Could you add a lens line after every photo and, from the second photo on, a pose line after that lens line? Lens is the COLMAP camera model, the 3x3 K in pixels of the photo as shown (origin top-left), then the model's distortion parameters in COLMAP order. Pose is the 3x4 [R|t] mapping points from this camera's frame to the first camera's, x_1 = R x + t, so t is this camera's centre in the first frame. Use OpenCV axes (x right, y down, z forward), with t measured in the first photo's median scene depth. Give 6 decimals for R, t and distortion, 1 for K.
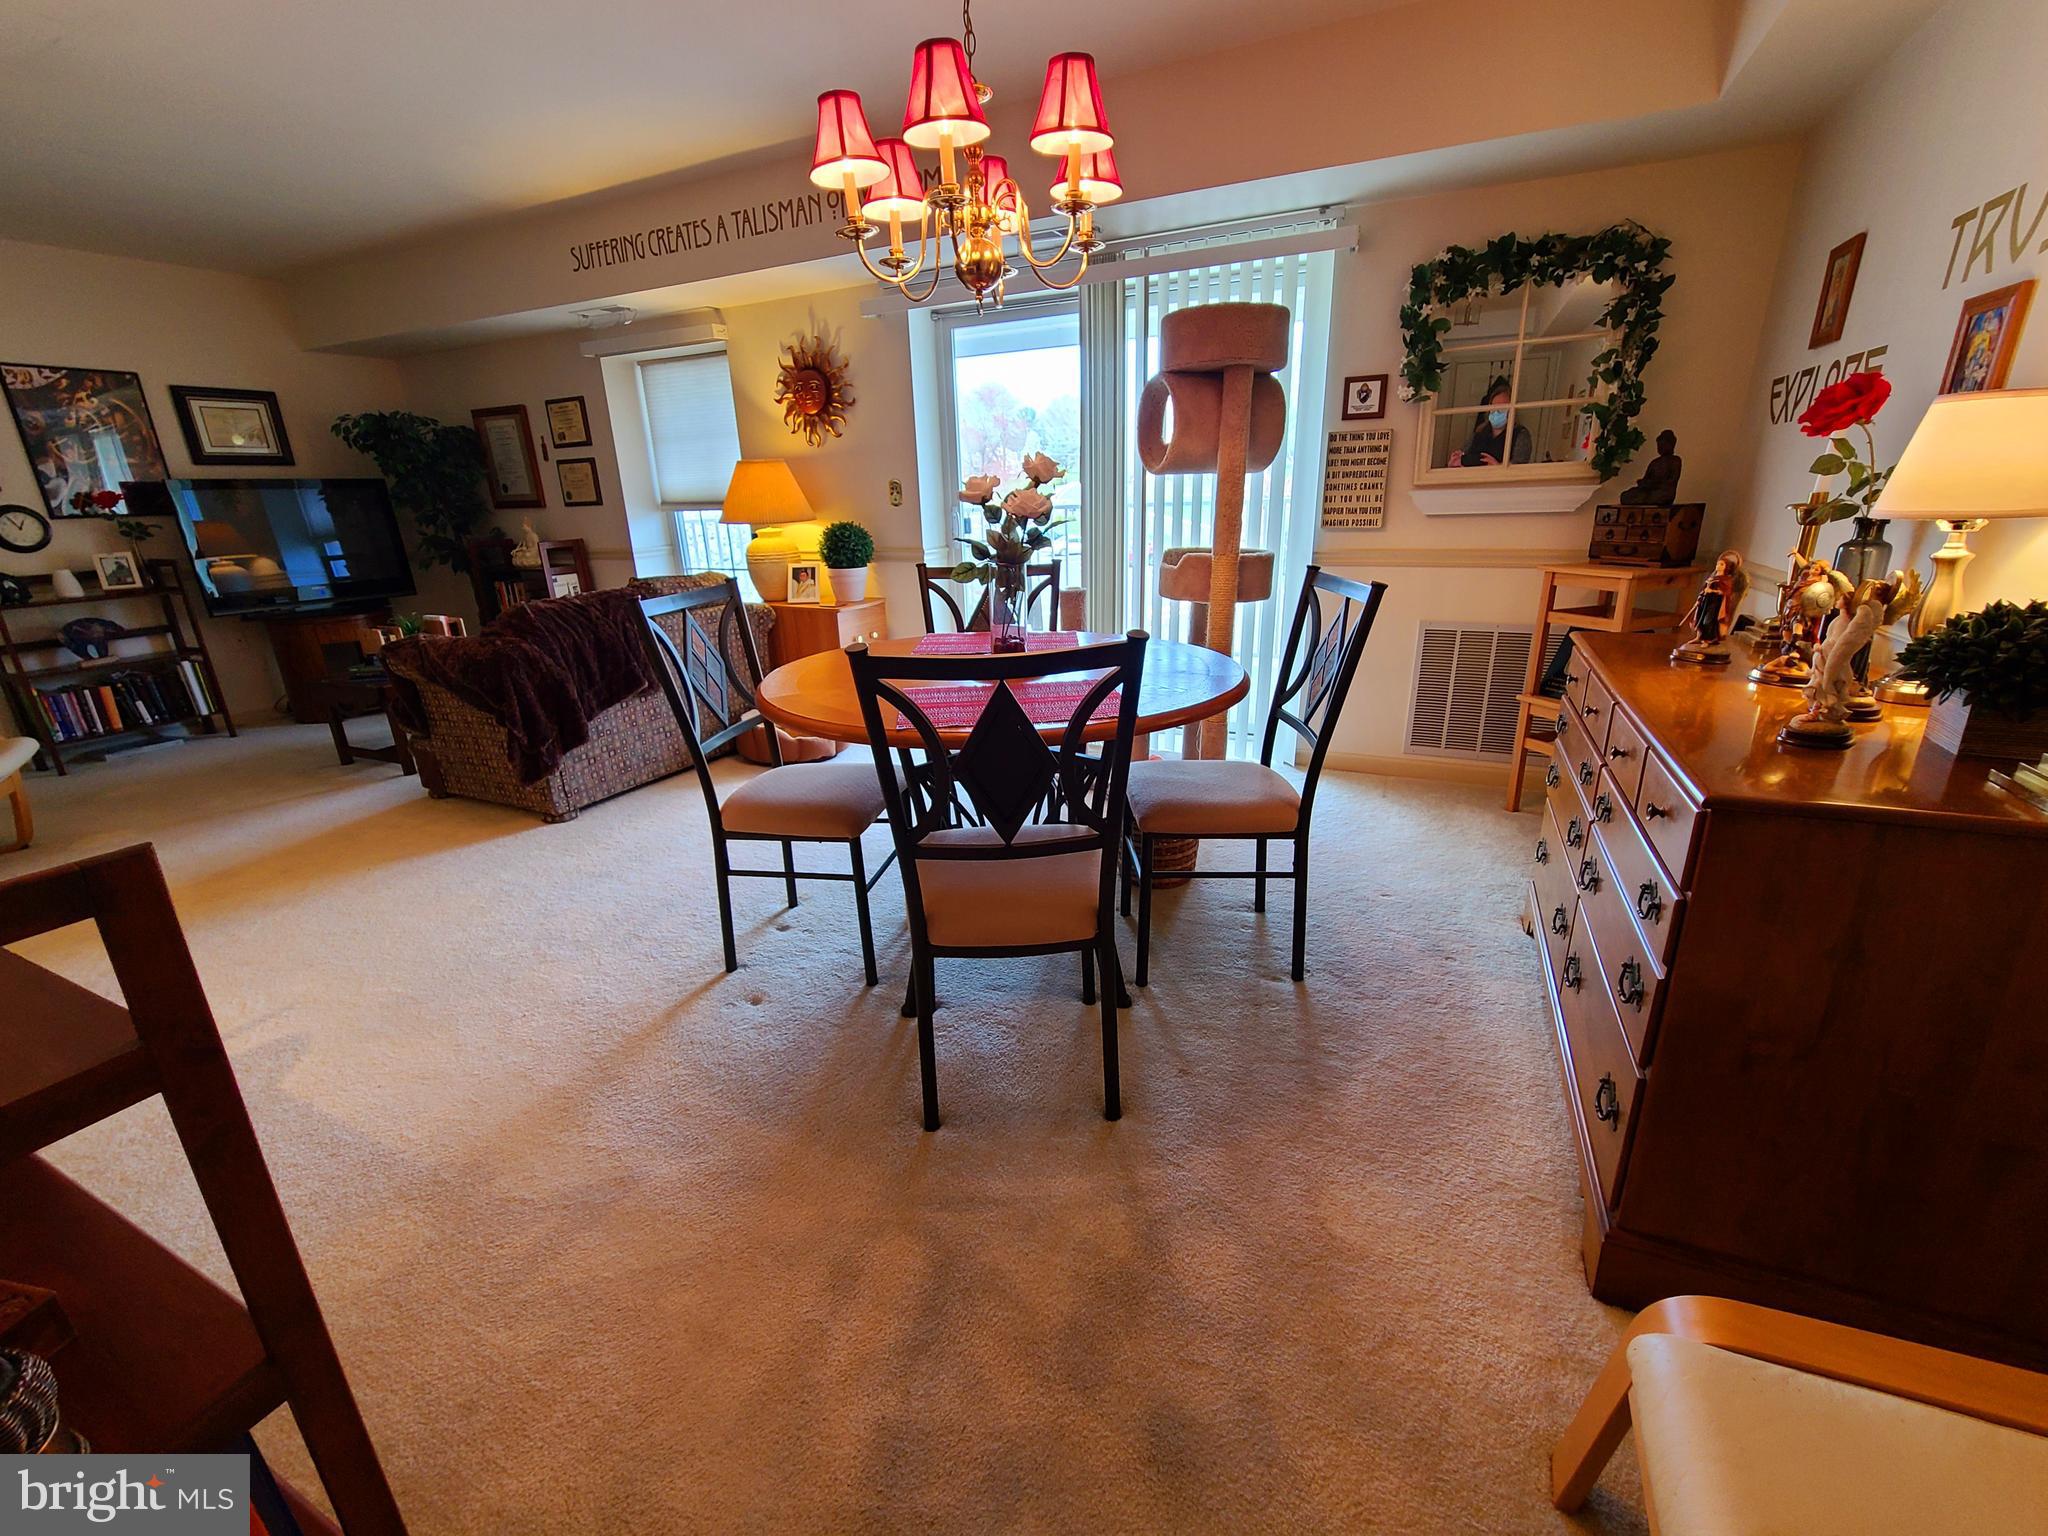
lens RADIAL K [[839.1, 0, 1026.9], [0, 839.1, 772.9], [0, 0, 1]] dist [-0.001326, -0.000066]
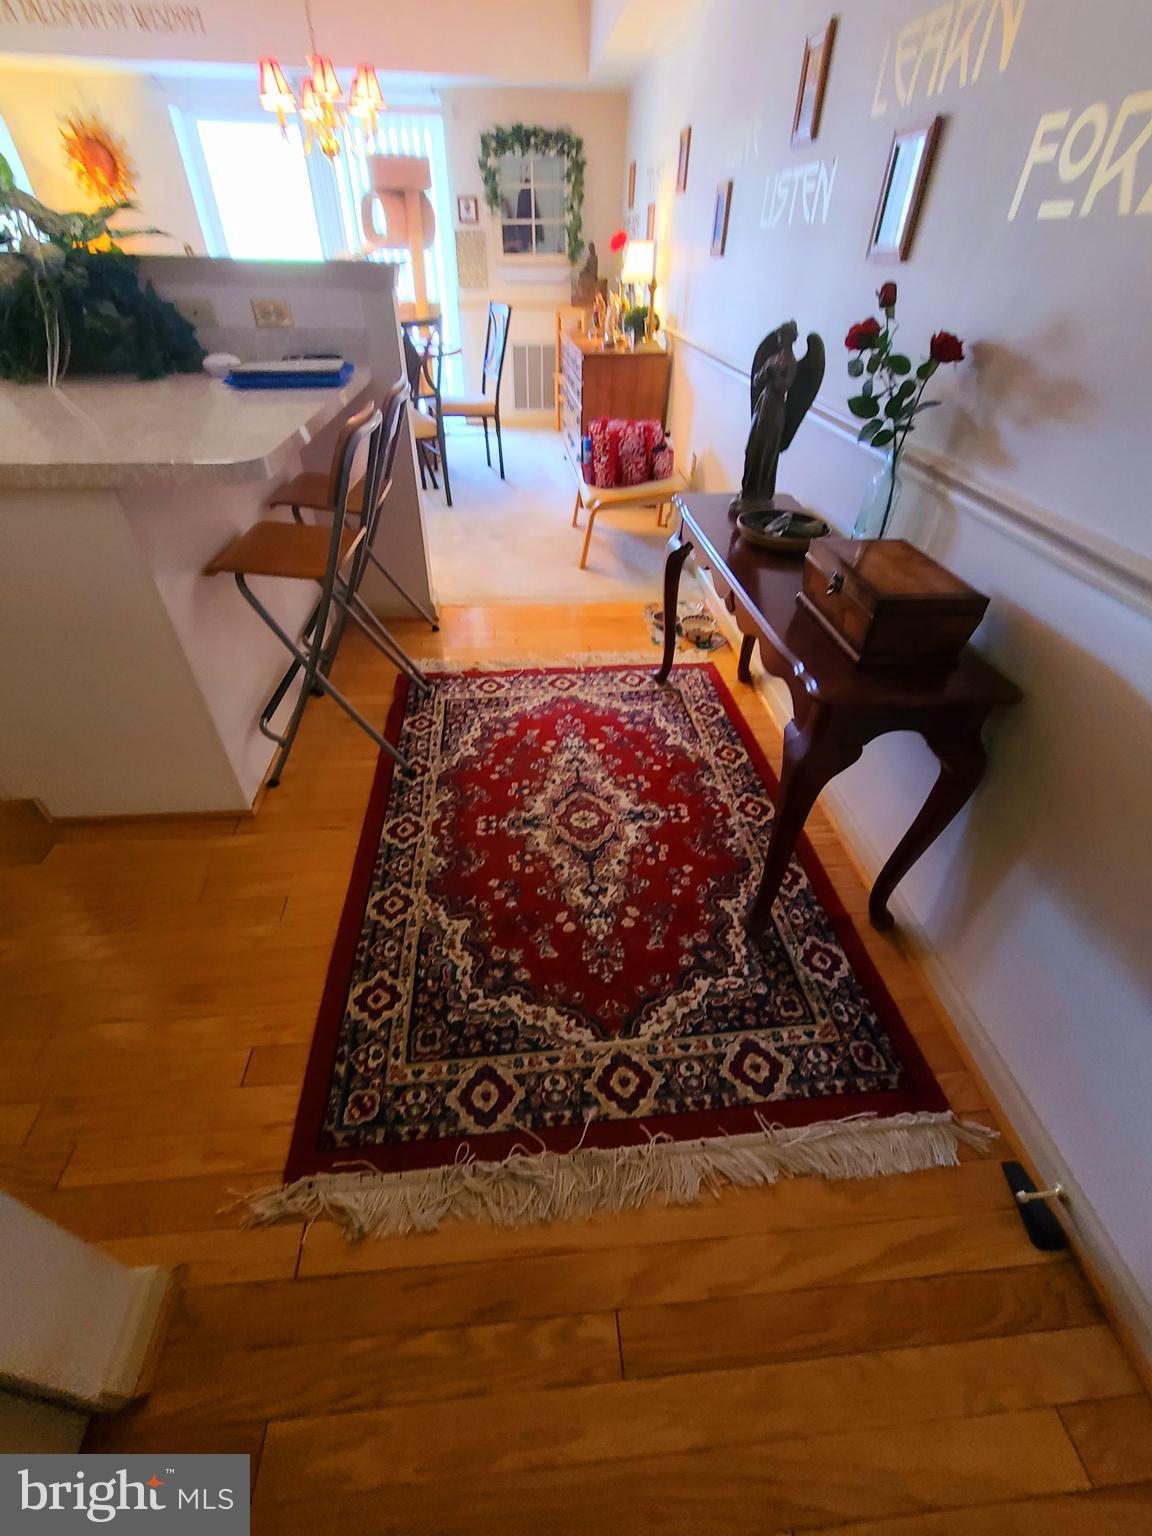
lens RADIAL K [[629.3, 0, 576.0], [0, 629.3, 768.0], [0, 0, 1]] dist [-0.001326, -0.000066]
pose [[0.860535, -0.285882, 0.421606, -0.310086], [0.119944, 0.918112, 0.377735, 0.193411], [-0.495069, -0.274485, 0.824357, -0.584274]]
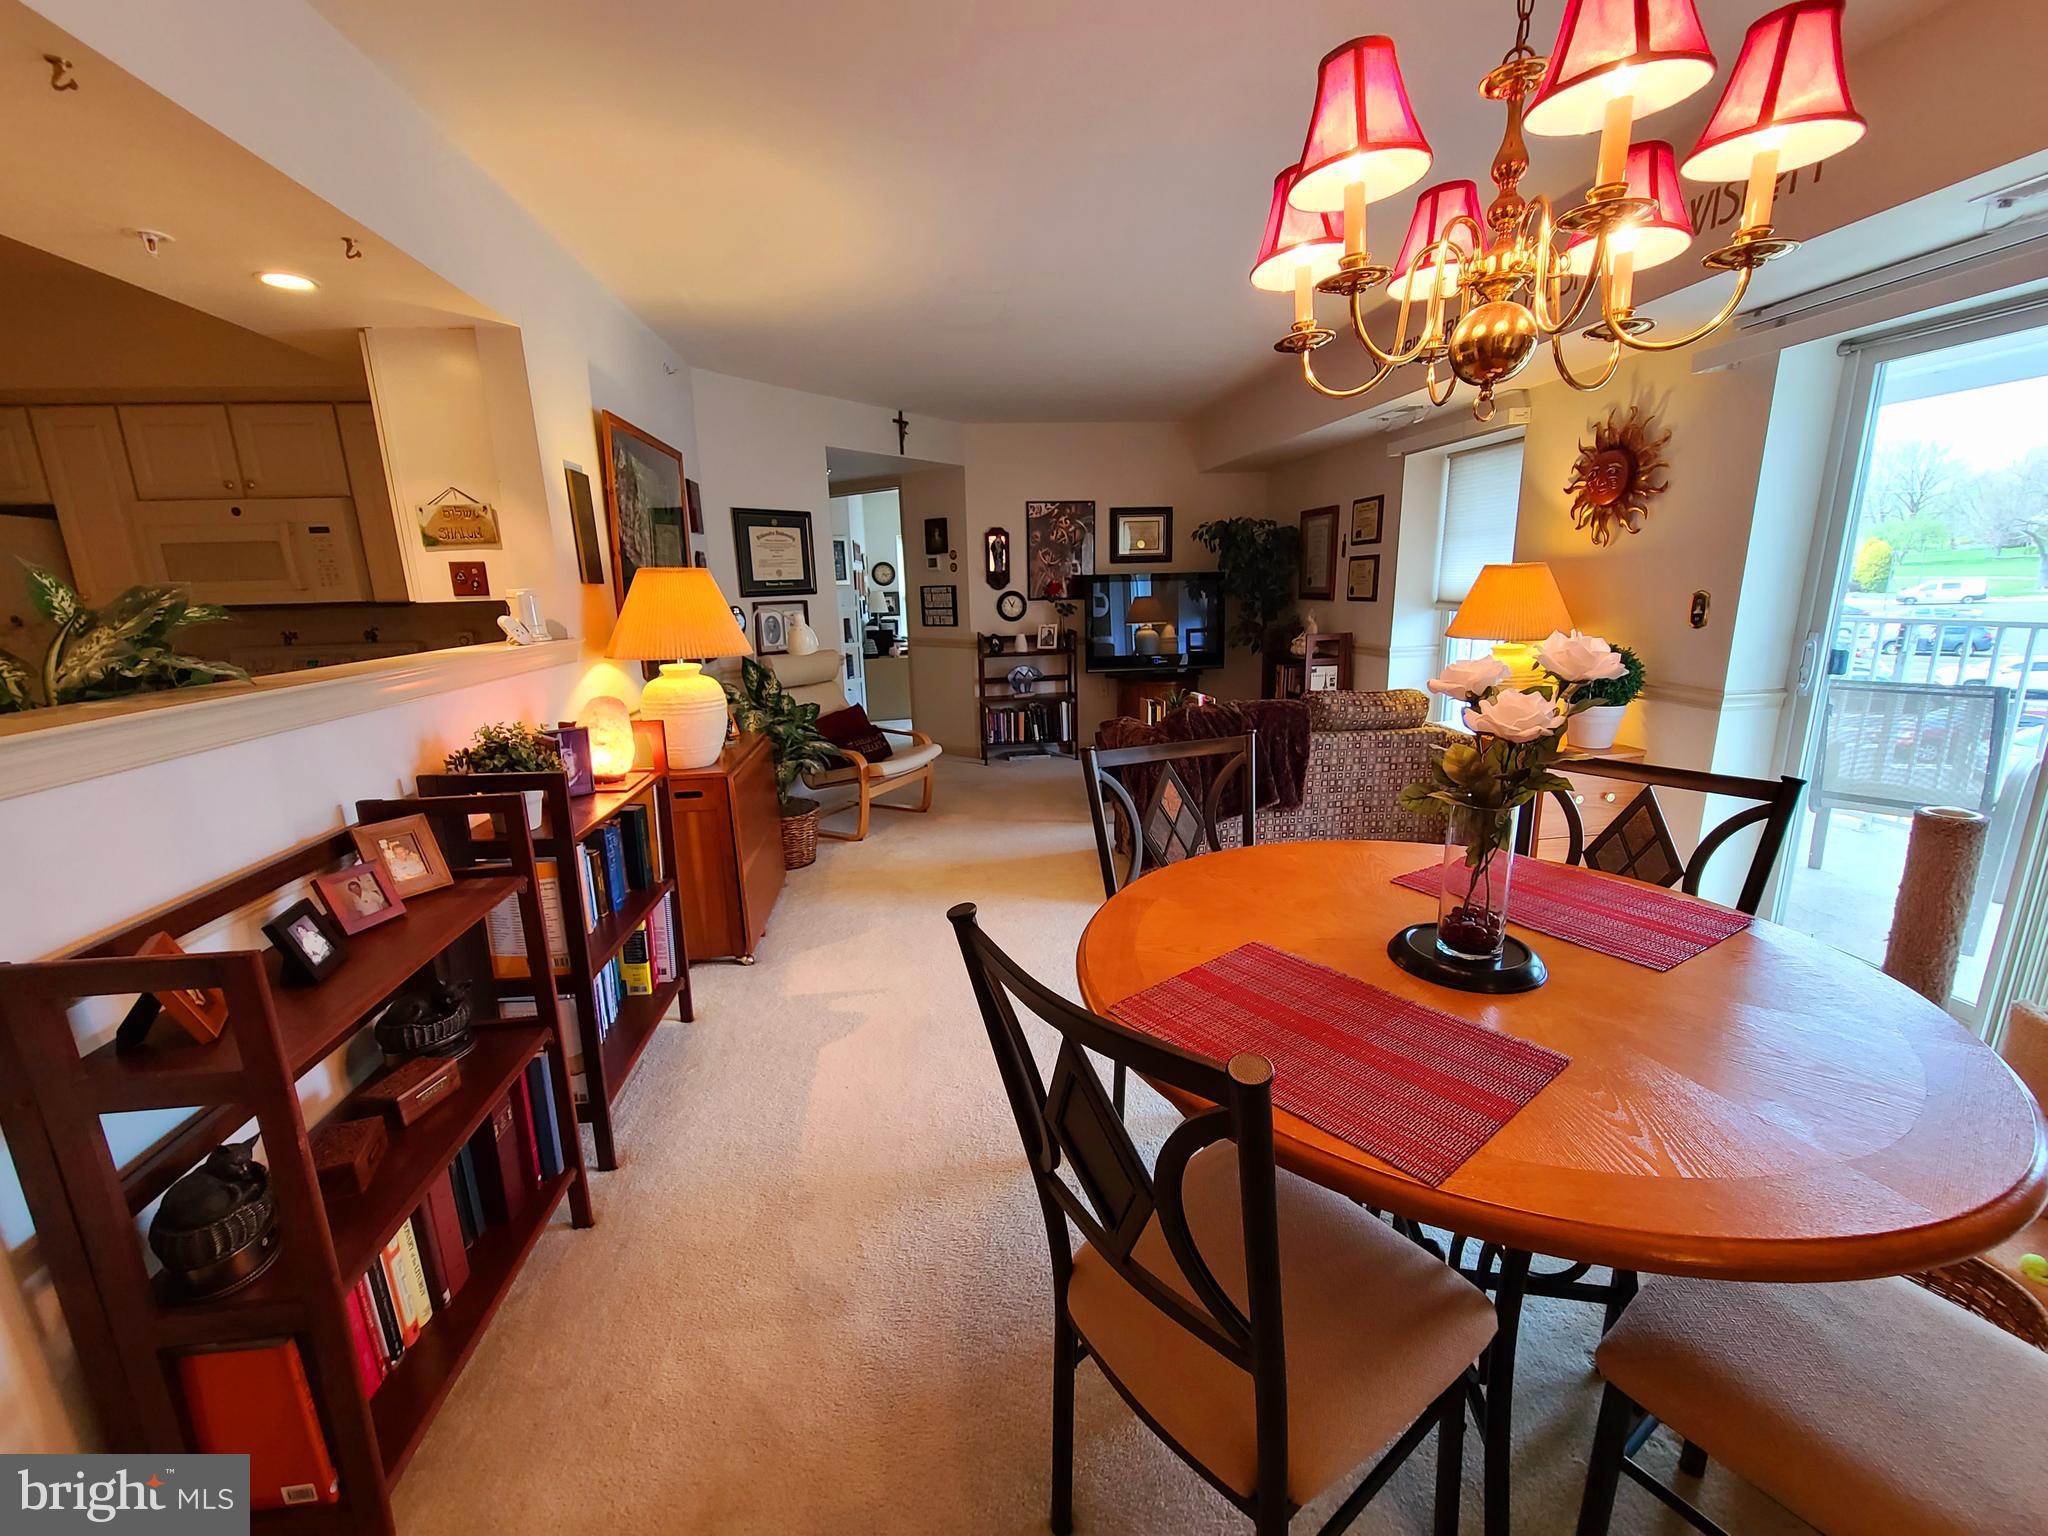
lens RADIAL K [[844.7, 0, 1024.0], [0, 844.7, 768.0], [0, 0, 1]] dist [0.000764, 0.000026]
pose [[0.545977, 0.198683, -0.813901, 0.139907], [-0.263094, 0.962990, 0.058591, -0.103945], [0.795419, 0.182143, 0.578042, 0.176011]]
